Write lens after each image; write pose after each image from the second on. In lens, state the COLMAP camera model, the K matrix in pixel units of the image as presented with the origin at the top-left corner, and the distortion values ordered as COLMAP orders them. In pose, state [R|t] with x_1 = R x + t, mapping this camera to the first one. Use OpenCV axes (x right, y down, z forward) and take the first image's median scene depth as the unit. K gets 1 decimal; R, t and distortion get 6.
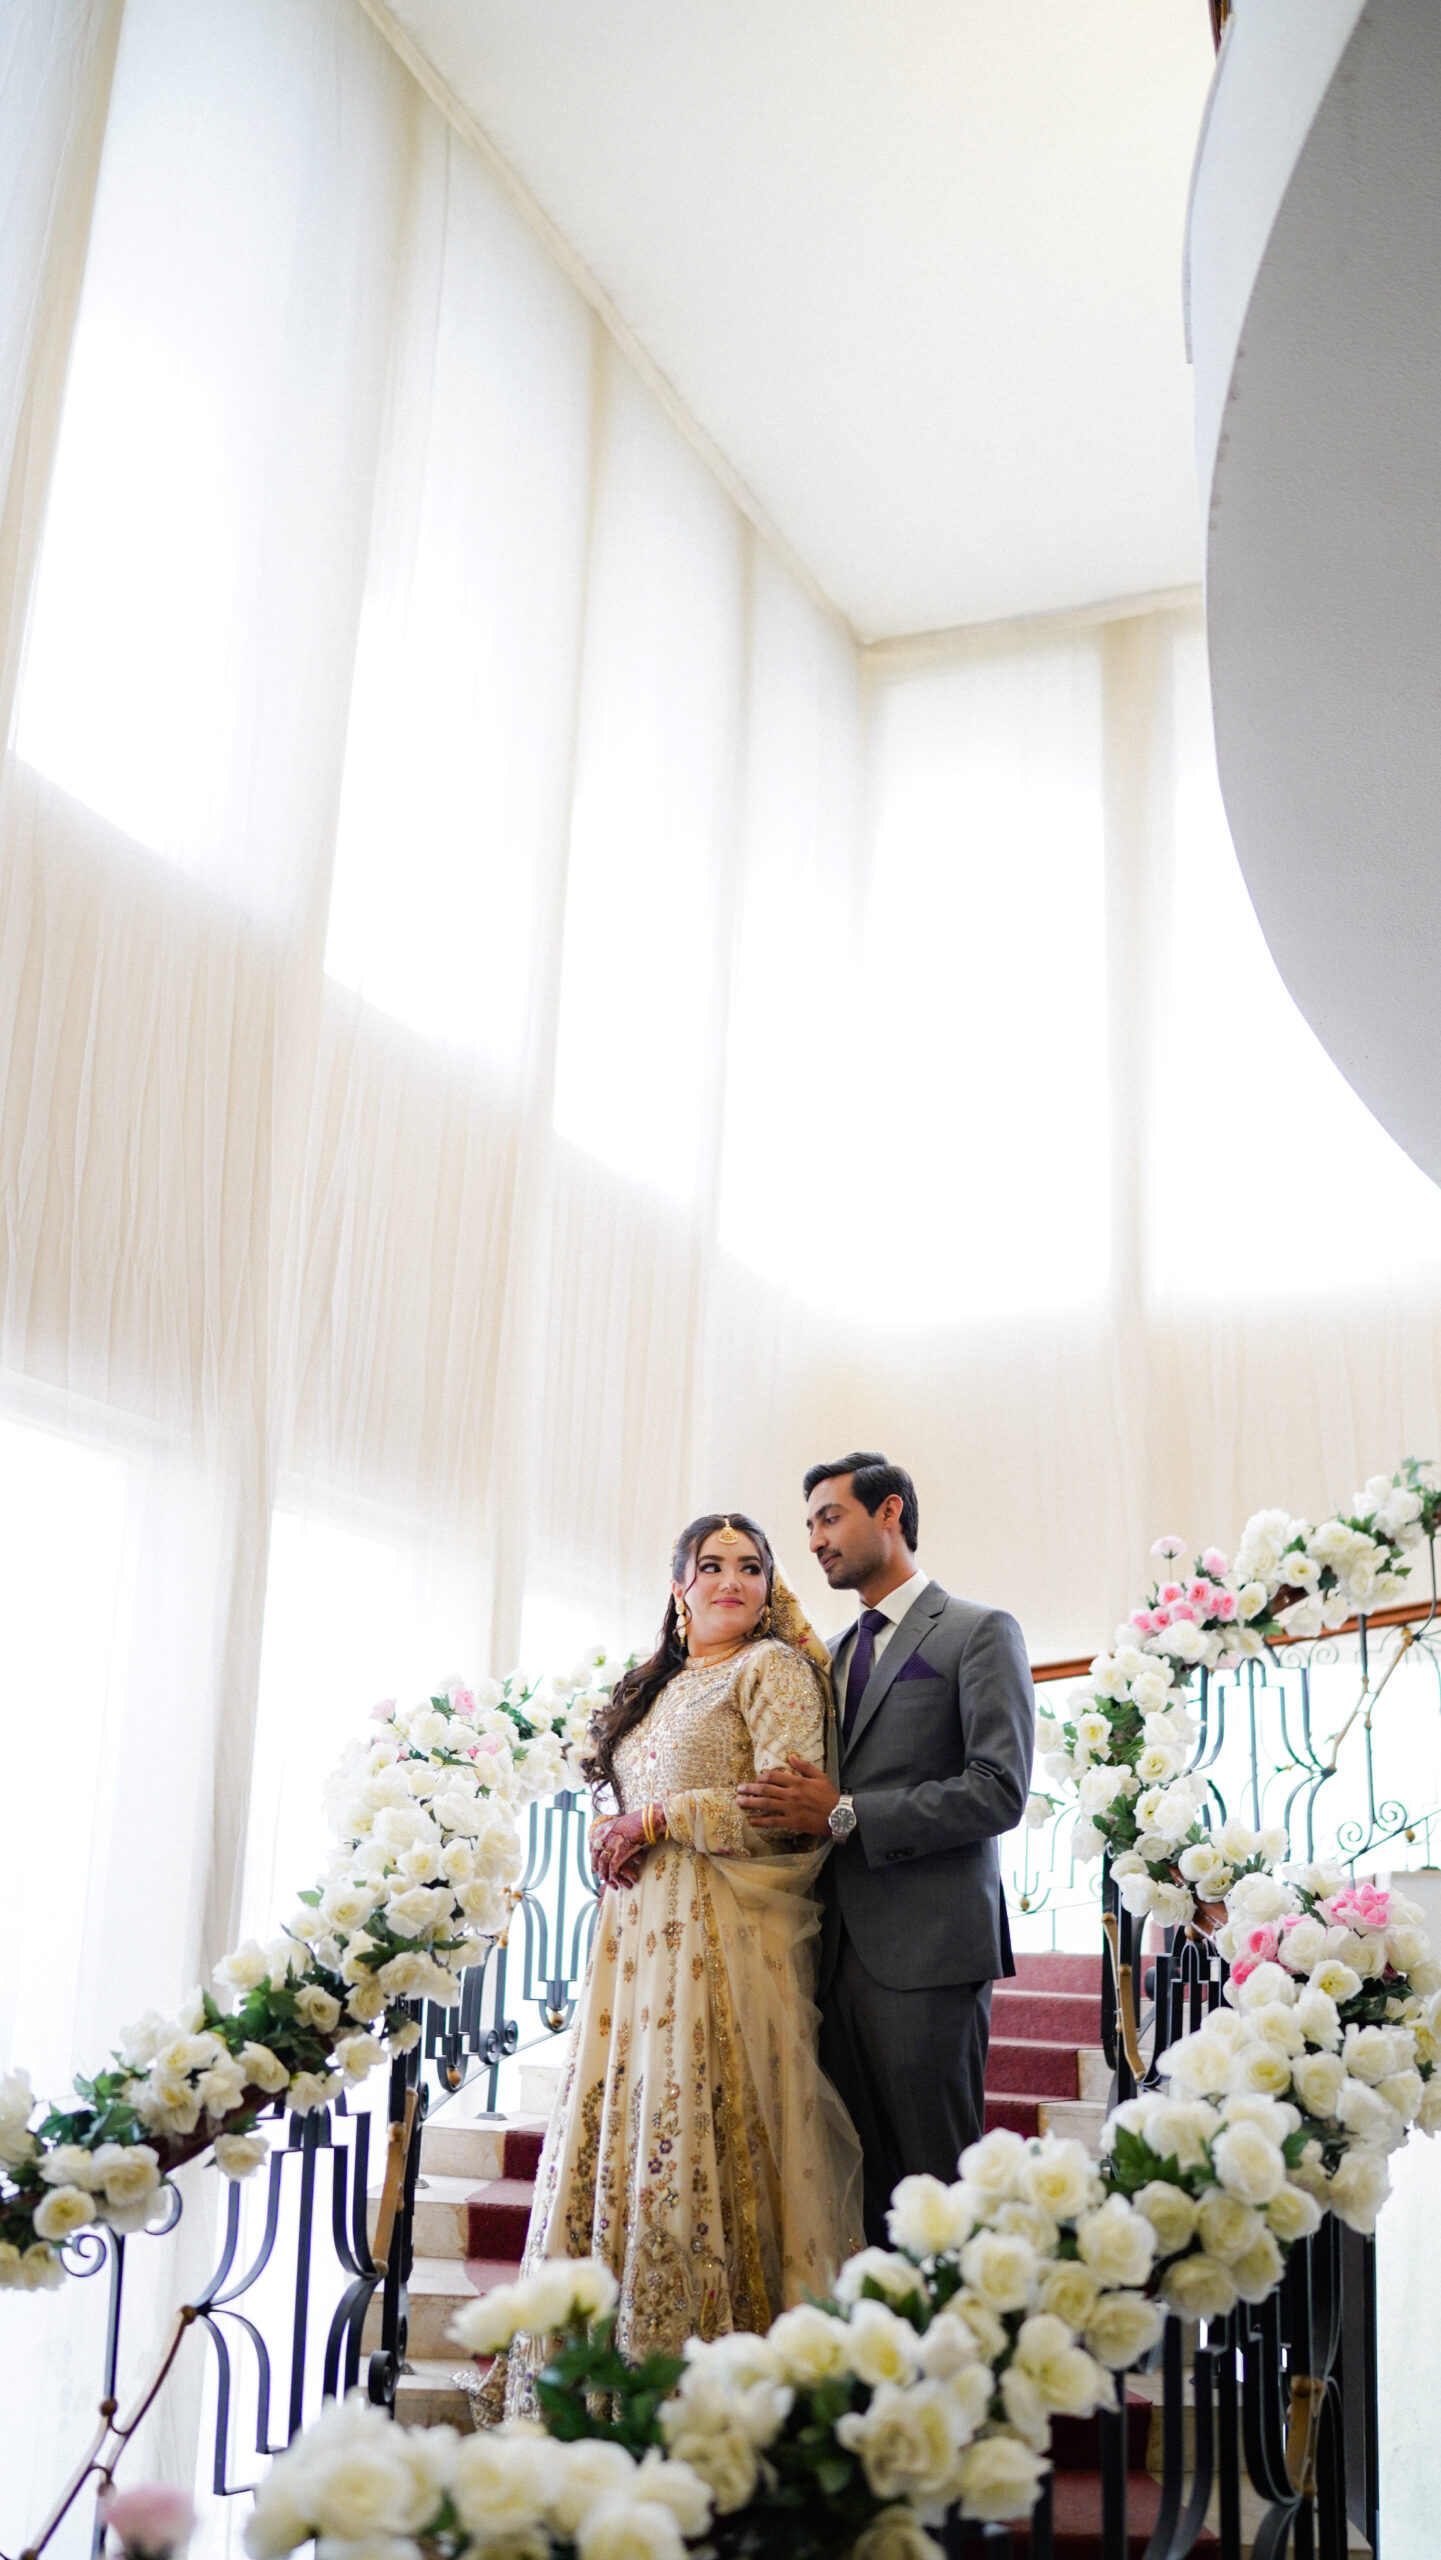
lens RADIAL K [[2481.9, 0, 735.6], [0, 2481.9, 1280.0], [0, 0, 1]] dist [-0.191502, 0.210748]
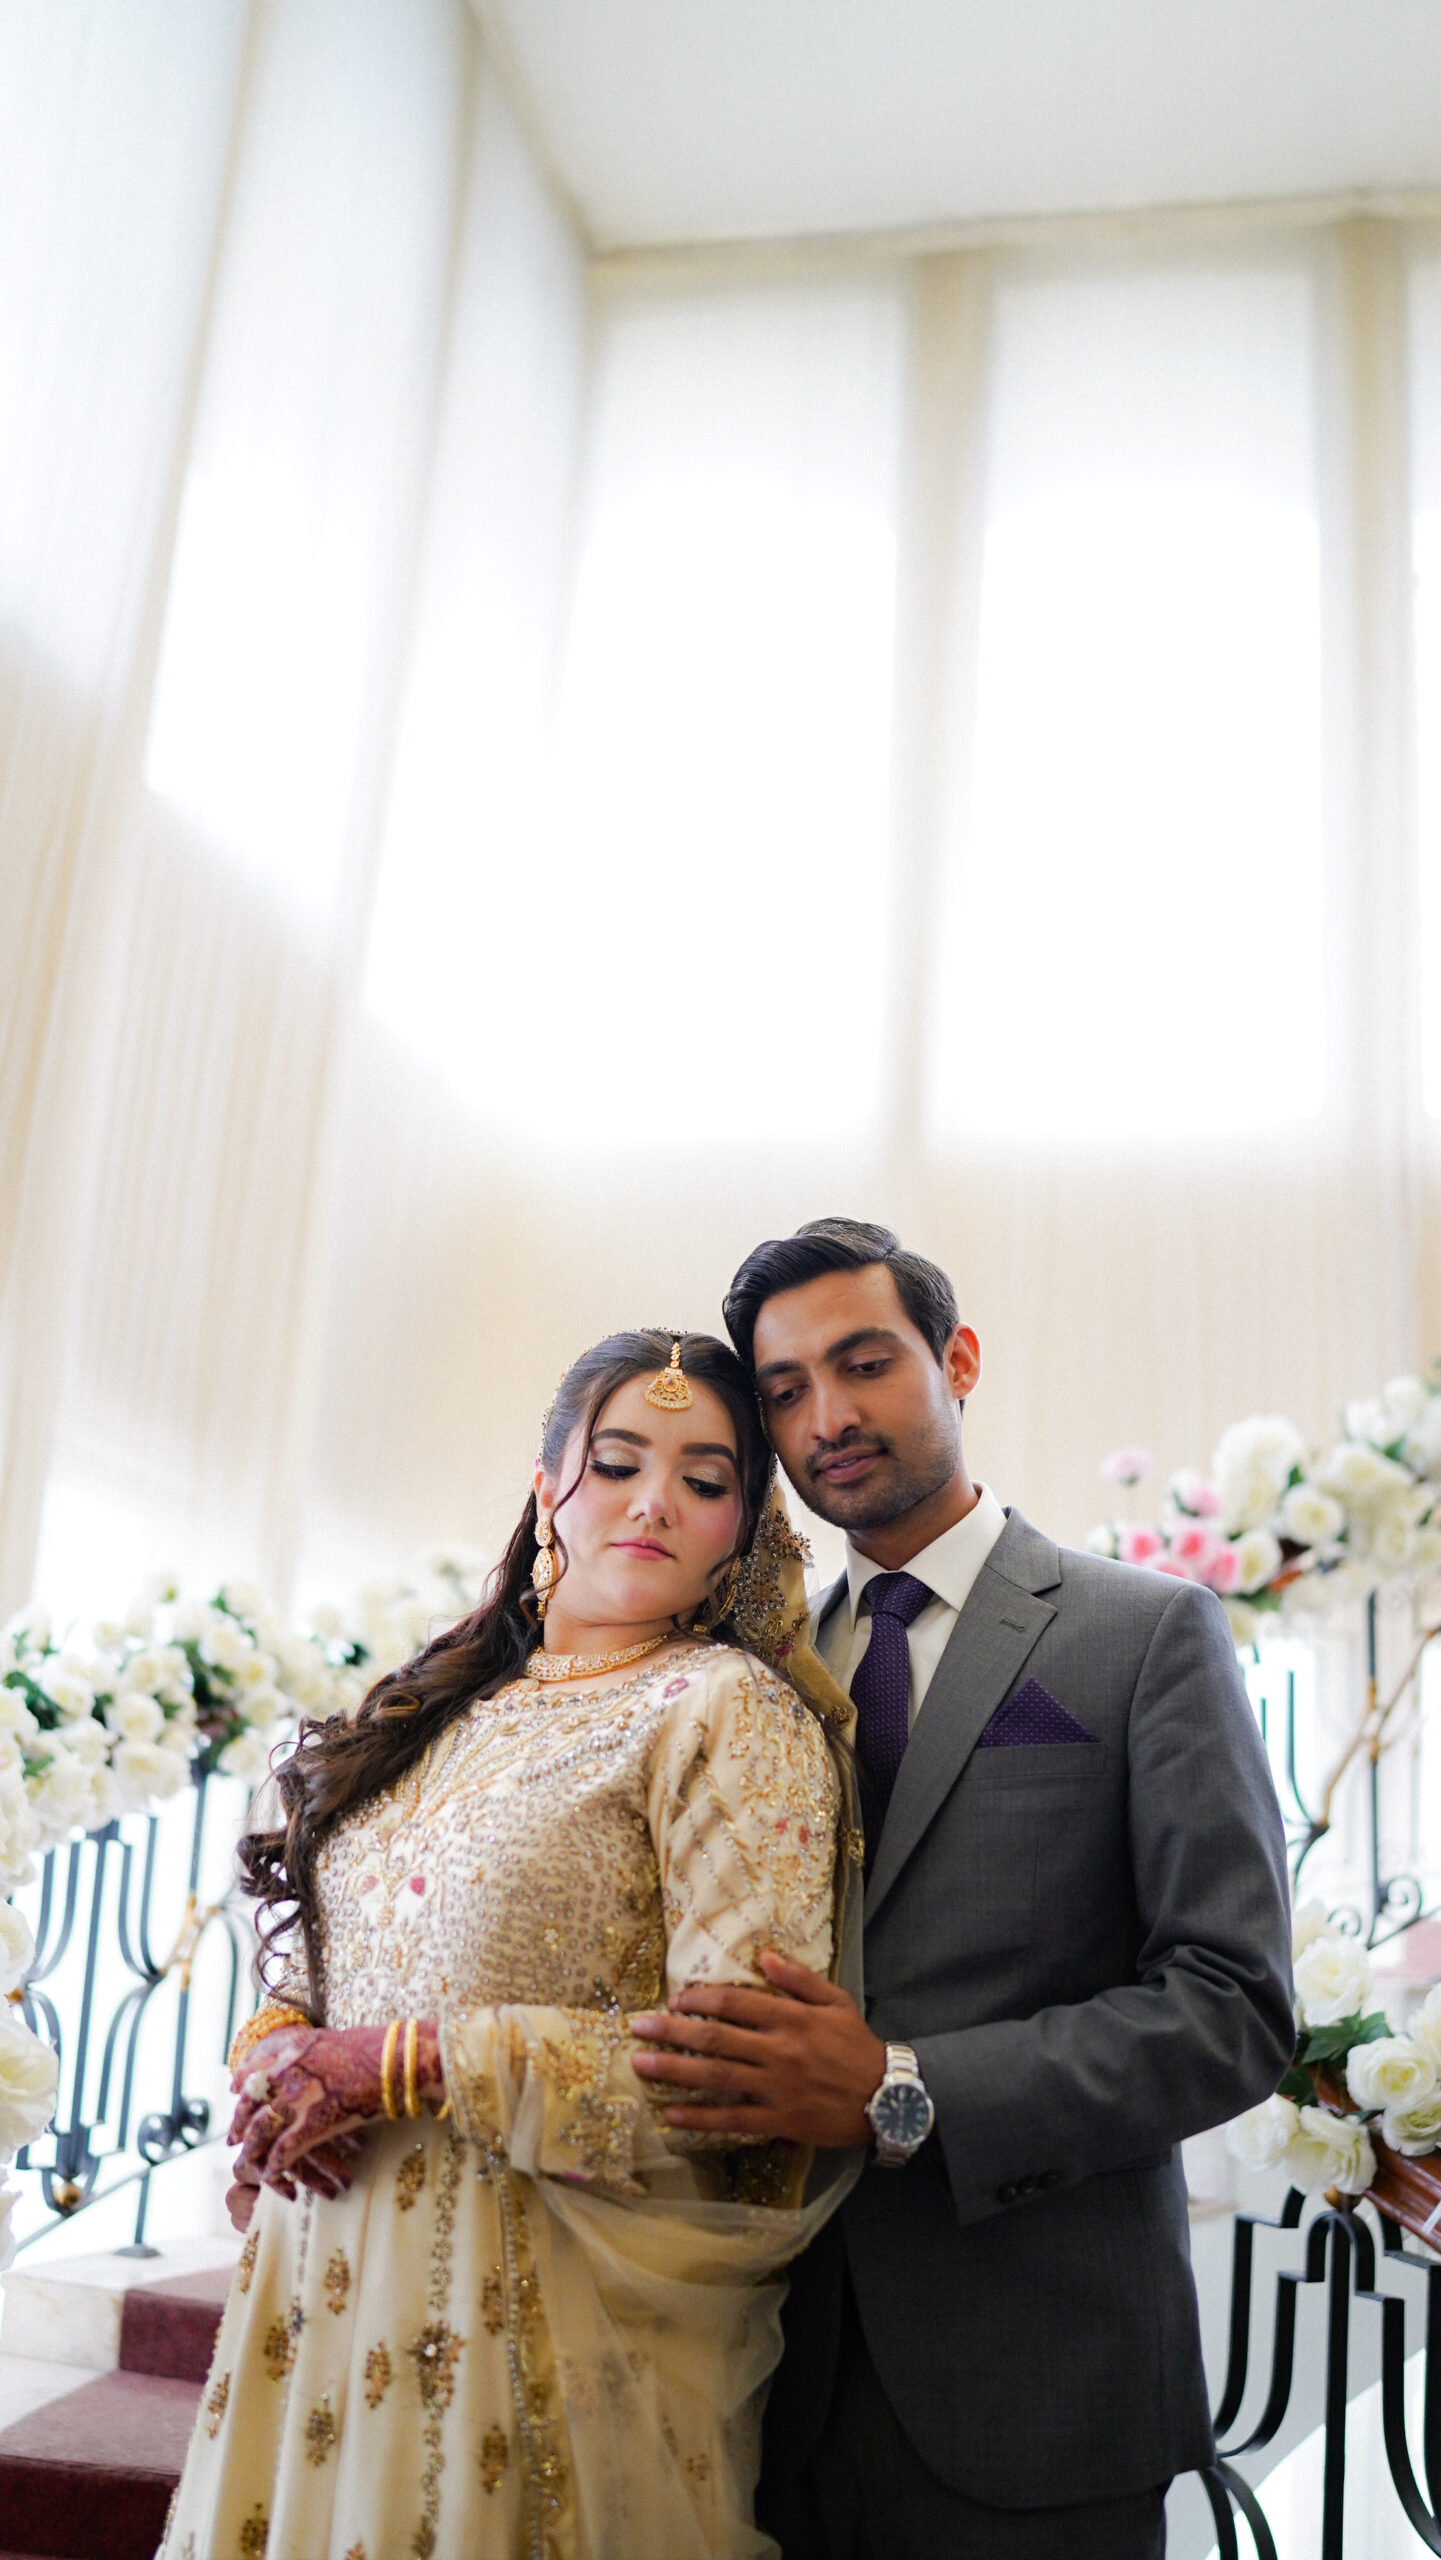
lens RADIAL K [[2429.4, 0, 728.3], [0, 2429.4, 1293.2], [0, 0, 1]] dist [-0.185479, 0.230225]
pose [[0.977621, 0.071262, 0.197936, -0.064577], [-0.079450, 0.996268, 0.033726, 0.071923], [-0.194794, -0.048697, 0.979635, 0.586666]]
